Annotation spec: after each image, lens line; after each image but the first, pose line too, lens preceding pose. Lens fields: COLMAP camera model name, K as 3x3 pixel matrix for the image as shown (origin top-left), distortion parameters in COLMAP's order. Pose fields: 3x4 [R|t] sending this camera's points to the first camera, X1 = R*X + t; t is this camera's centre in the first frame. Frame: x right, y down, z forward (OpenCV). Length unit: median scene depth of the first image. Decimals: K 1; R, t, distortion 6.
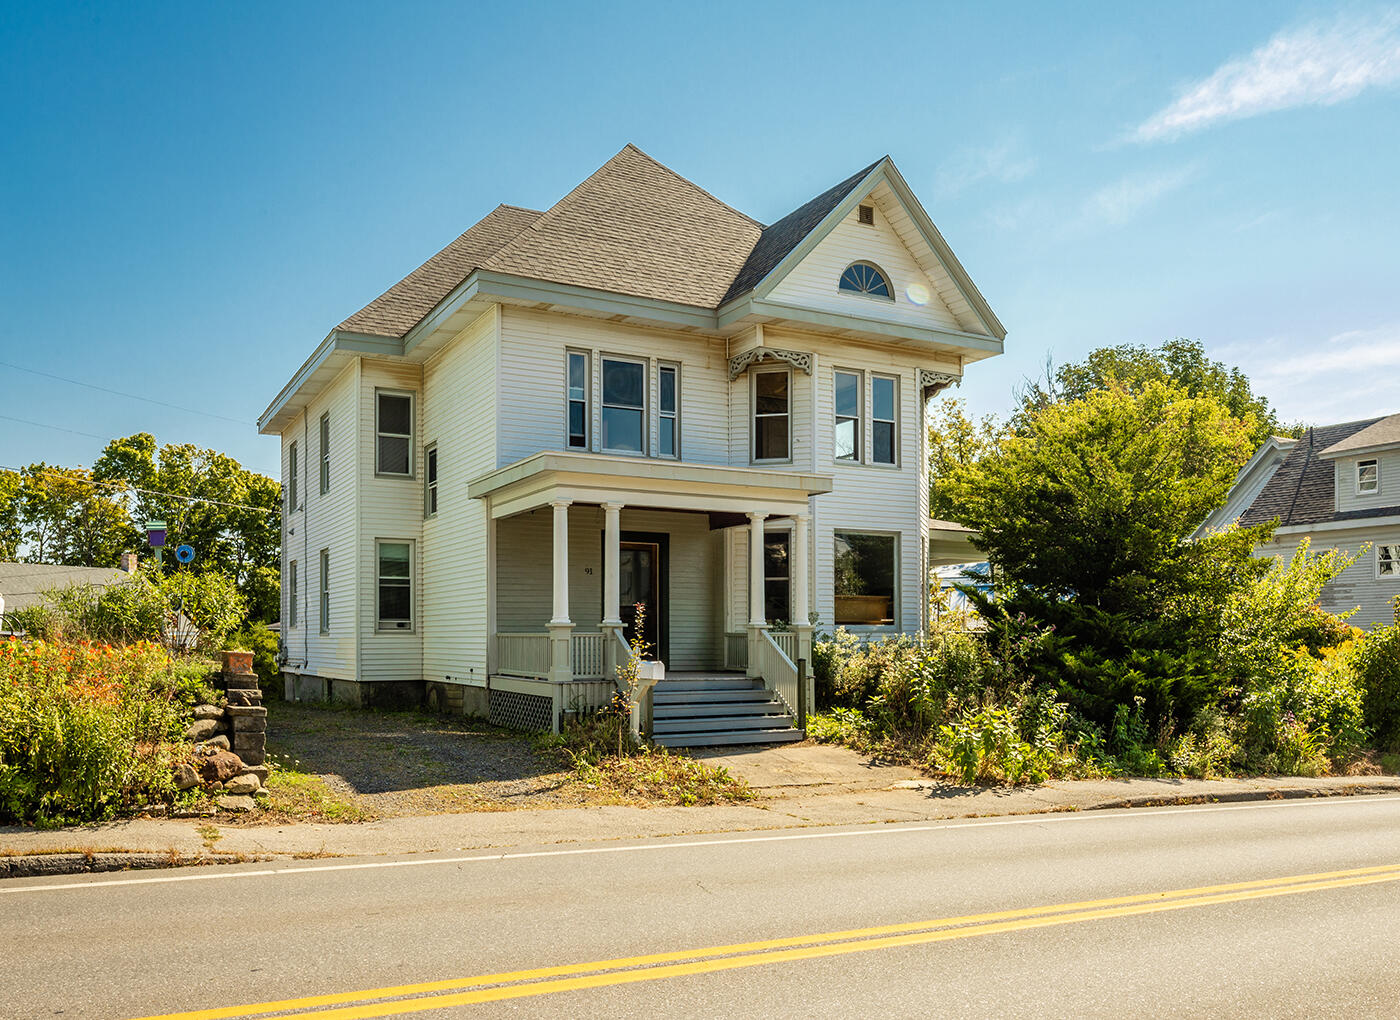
lens RADIAL K [[1066.0, 0, 698.5], [0, 1066.0, 593.6], [0, 0, 1]] dist [0.003447, 0.002065]
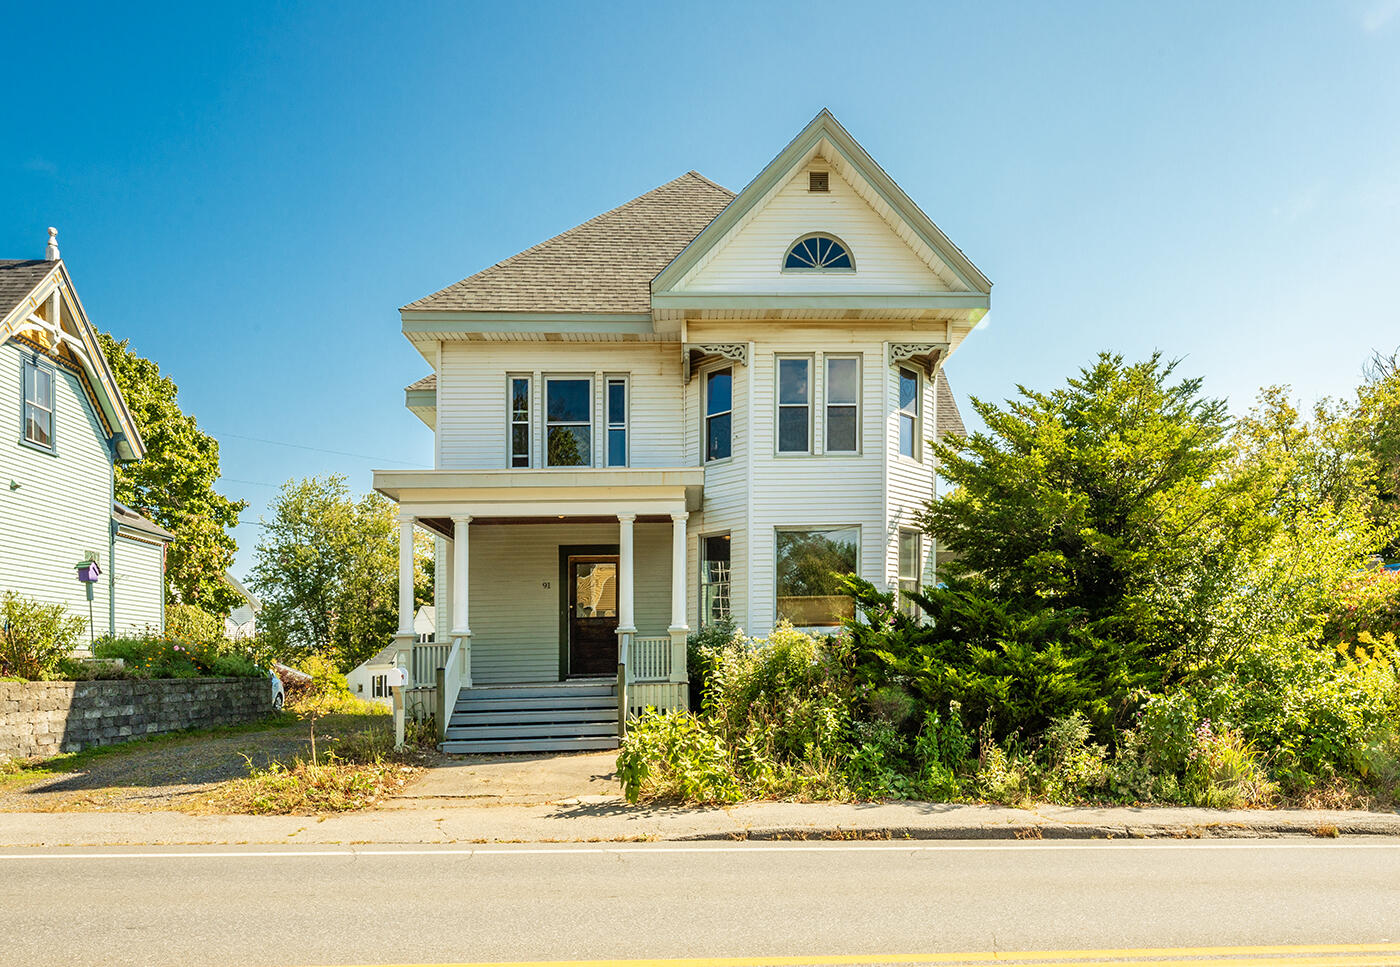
lens RADIAL K [[916.6, 0, 702.0], [0, 916.6, 662.3], [0, 0, 1]] dist [-0.004159, -0.001676]
pose [[0.916823, -0.022041, -0.398684, 0.389809], [0.041529, 0.998324, 0.040309, 0.024159], [0.397127, -0.053513, 0.916202, 0.224166]]
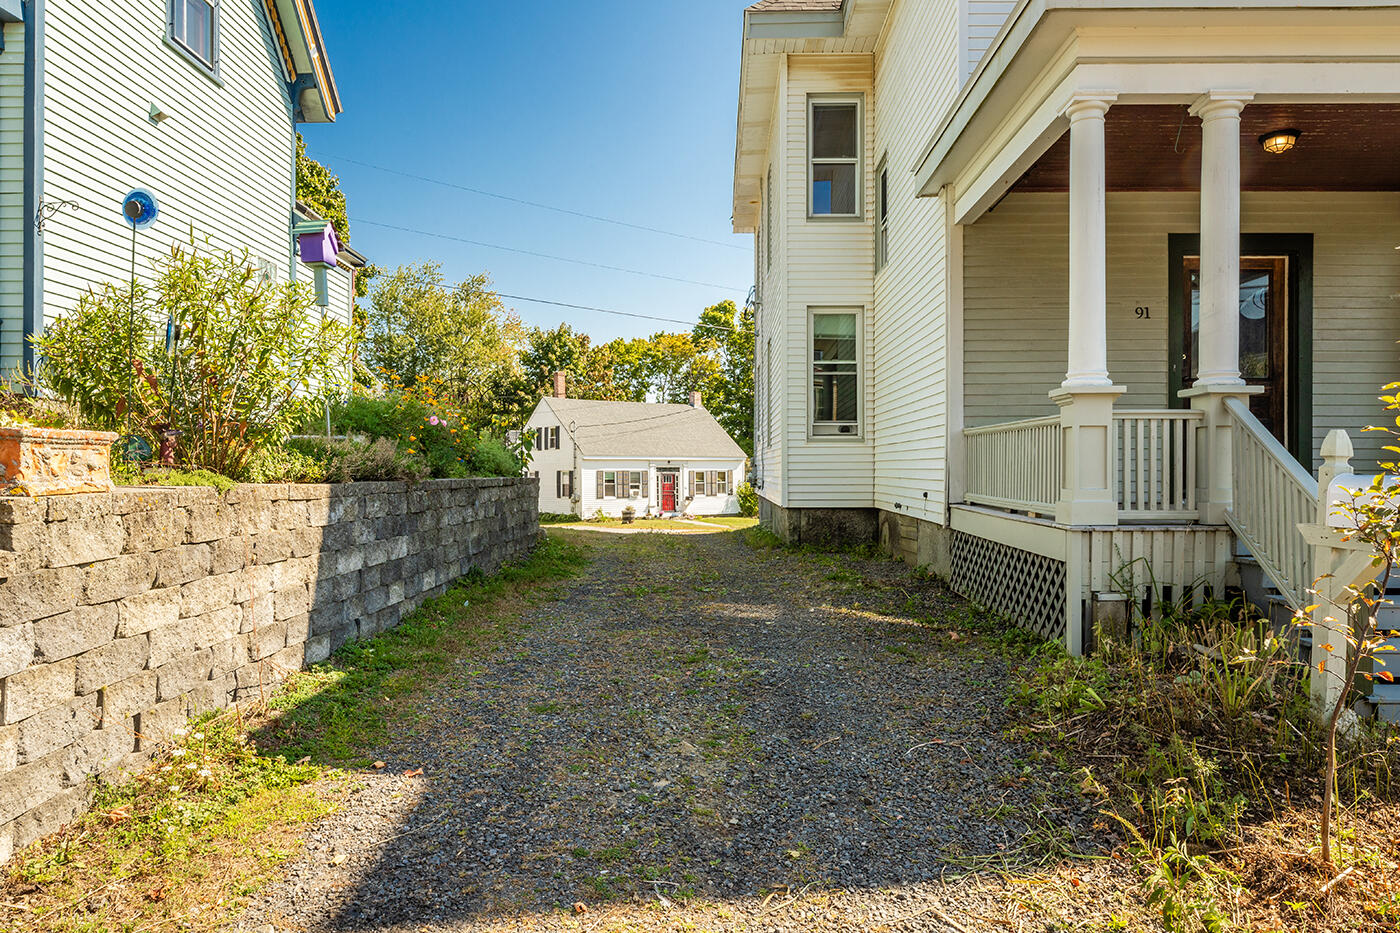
lens RADIAL K [[964.5, 0, 699.1], [0, 964.5, 483.3], [0, 0, 1]] dist [-0.005127, -0.001735]
pose [[0.872923, 0.009772, -0.487760, -0.059867], [0.019960, 0.998247, 0.055721, 0.032341], [0.487450, -0.058376, 0.871198, 0.460320]]
